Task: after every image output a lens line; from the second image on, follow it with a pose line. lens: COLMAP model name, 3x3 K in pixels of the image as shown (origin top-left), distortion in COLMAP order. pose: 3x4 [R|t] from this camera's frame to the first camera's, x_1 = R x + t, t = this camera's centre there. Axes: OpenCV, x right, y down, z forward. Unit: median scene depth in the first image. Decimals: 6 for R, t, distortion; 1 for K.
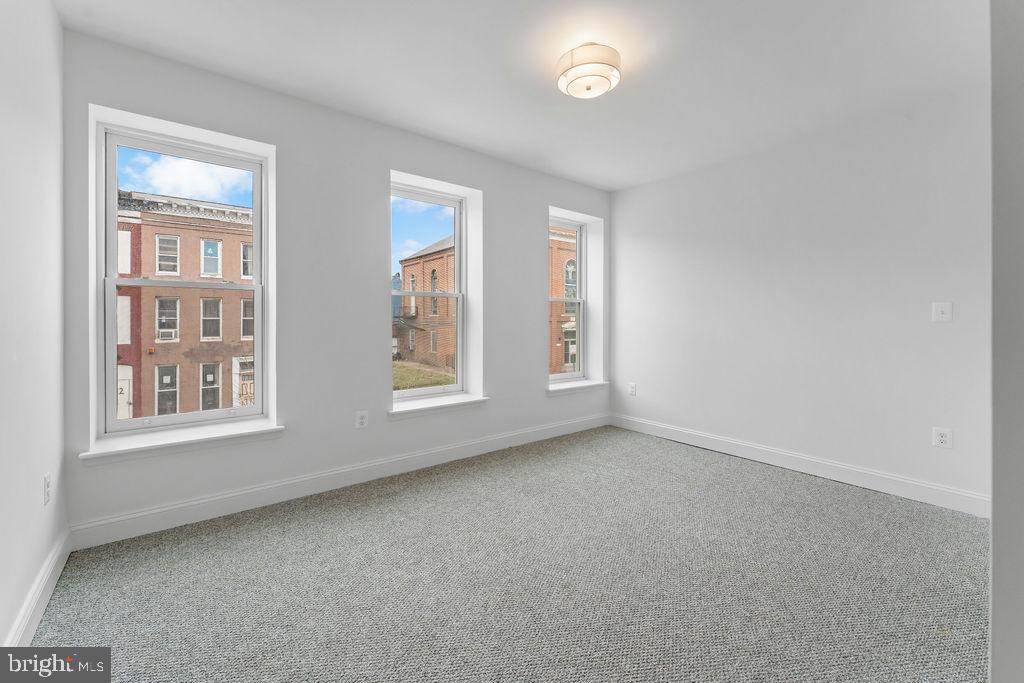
lens RADIAL K [[417.7, 0, 512.1], [0, 417.7, 323.7], [0, 0, 1]] dist [0.000230, 0.000018]
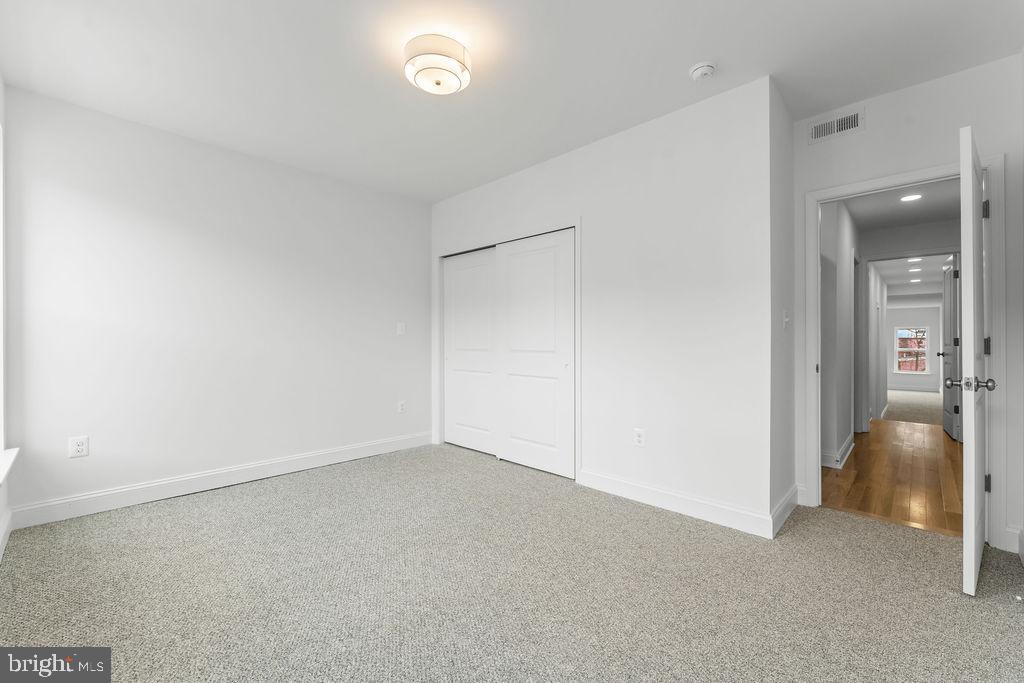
lens RADIAL K [[427.4, 0, 510.7], [0, 427.4, 335.6], [0, 0, 1]] dist [-0.010473, -0.000008]
pose [[-0.121647, 0.001616, 0.992572, -0.548818], [0.005043, 0.999987, -0.001010, 0.000827], [-0.992561, 0.004883, -0.121654, 0.648486]]
